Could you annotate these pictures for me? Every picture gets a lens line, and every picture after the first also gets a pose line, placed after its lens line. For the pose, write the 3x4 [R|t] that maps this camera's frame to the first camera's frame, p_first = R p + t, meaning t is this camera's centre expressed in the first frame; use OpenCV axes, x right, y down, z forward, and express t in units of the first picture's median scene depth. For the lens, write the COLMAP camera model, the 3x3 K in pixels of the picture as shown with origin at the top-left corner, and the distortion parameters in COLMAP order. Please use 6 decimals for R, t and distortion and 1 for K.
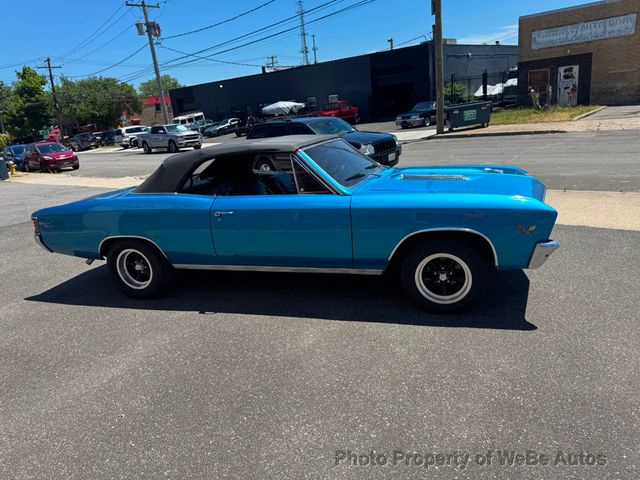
lens RADIAL K [[443.4, 0, 320.4], [0, 443.4, 239.2], [0, 0, 1]] dist [0.007688, -0.018611]
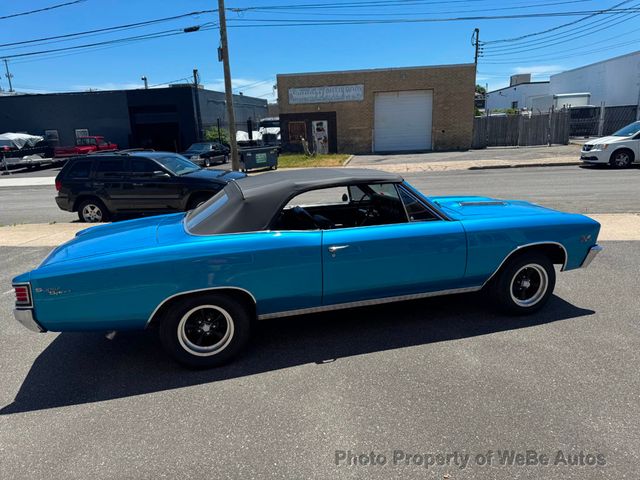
lens RADIAL K [[443.4, 0, 324.0], [0, 443.4, 243.2], [0, 0, 1]] dist [0.007688, -0.018611]
pose [[0.829925, -0.065654, 0.553998, -0.116795], [0.111989, 0.992443, -0.050152, -0.003661], [-0.546519, 0.103664, 0.831006, 0.040190]]
